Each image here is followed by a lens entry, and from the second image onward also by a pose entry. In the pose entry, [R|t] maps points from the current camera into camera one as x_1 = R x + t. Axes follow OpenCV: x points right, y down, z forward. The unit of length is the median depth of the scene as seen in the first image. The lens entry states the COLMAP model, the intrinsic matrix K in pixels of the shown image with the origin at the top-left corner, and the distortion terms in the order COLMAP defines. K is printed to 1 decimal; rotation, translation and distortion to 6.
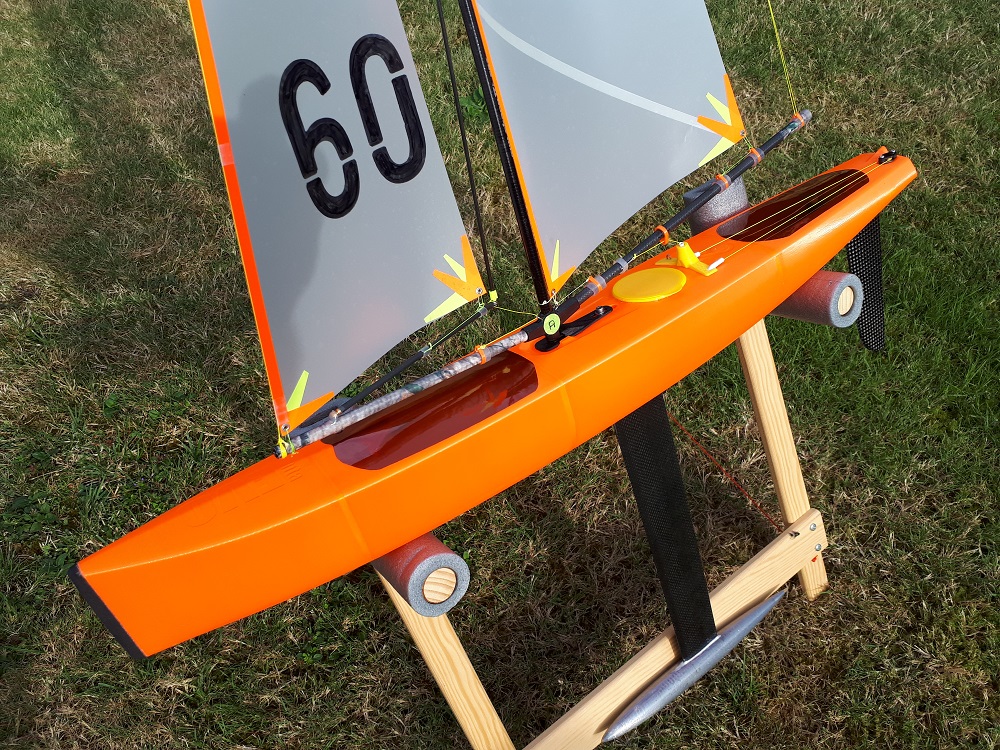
lens RADIAL K [[814.7, 0, 501.3], [0, 814.7, 309.1], [0, 0, 1]] dist [0.047193, -0.071980]
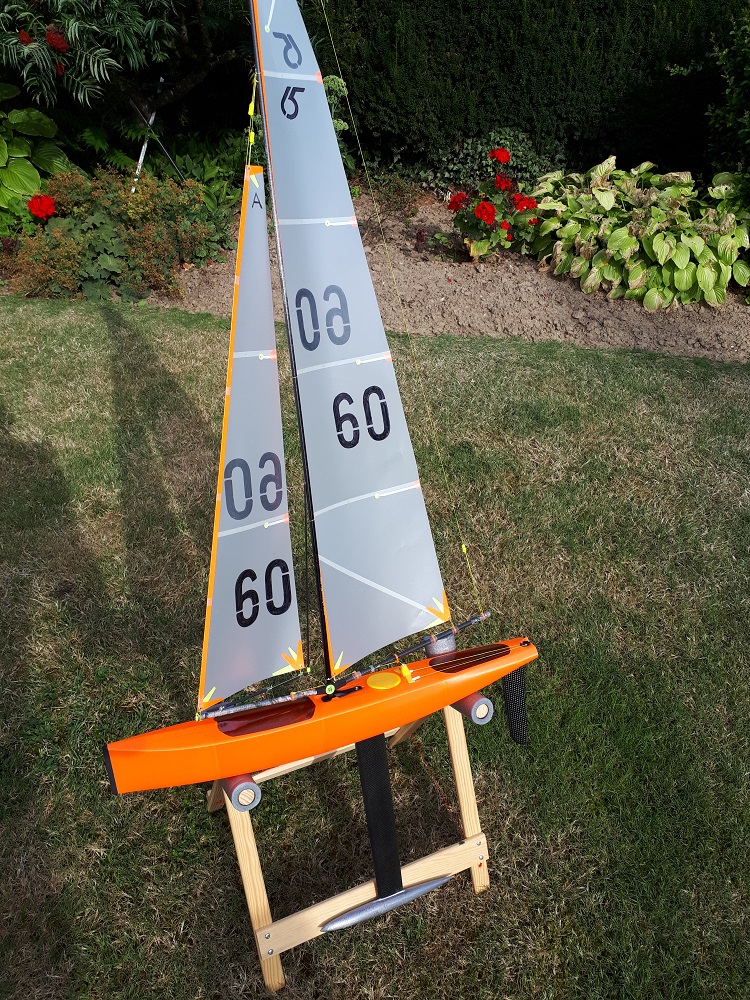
lens RADIAL K [[791.9, 0, 421.0], [0, 791.9, 480.0], [0, 0, 1]] dist [0.108454, -0.188313]
pose [[0.974474, 0.214002, -0.067852, 0.262052], [-0.223385, 0.954381, -0.198130, -0.120075], [0.022356, 0.208230, 0.977824, -0.977145]]
